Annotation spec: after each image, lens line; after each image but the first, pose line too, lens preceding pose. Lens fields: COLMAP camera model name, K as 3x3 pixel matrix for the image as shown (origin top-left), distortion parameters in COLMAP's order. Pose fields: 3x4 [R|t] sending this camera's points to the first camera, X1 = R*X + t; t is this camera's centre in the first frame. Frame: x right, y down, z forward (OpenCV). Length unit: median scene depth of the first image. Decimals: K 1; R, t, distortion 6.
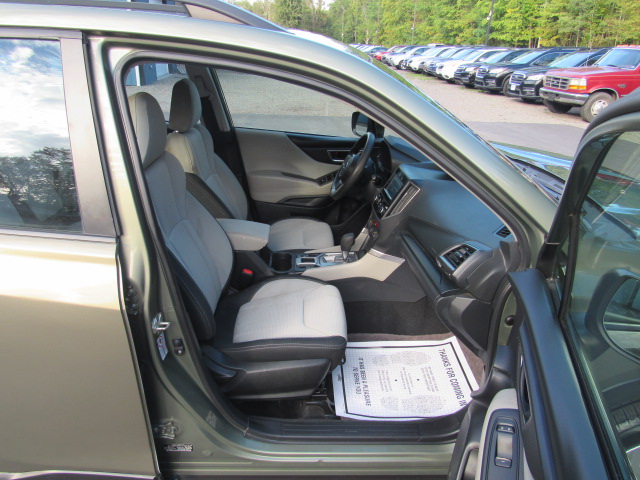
lens RADIAL K [[462.1, 0, 320.1], [0, 462.1, 239.0], [0, 0, 1]] dist [-0.019211, 0.019022]
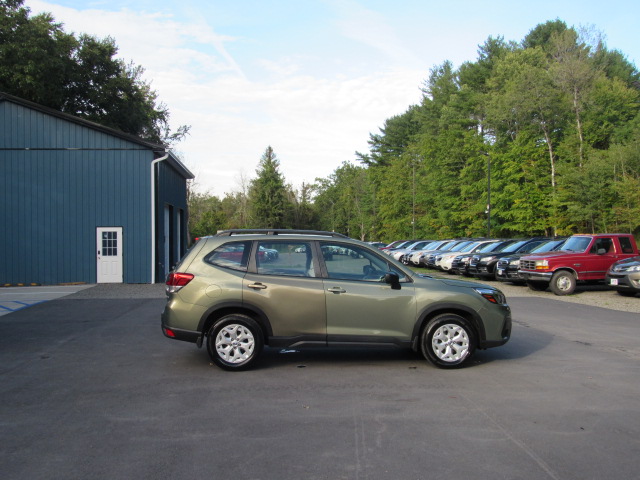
lens RADIAL K [[639.1, 0, 320.4], [0, 639.1, 240.2], [0, 0, 1]] dist [0.002608, 0.000000]
pose [[0.999083, -0.033089, 0.027158, -0.014875], [0.041091, 0.919156, -0.391744, 0.058696], [-0.012000, 0.392501, 0.919673, -0.138842]]
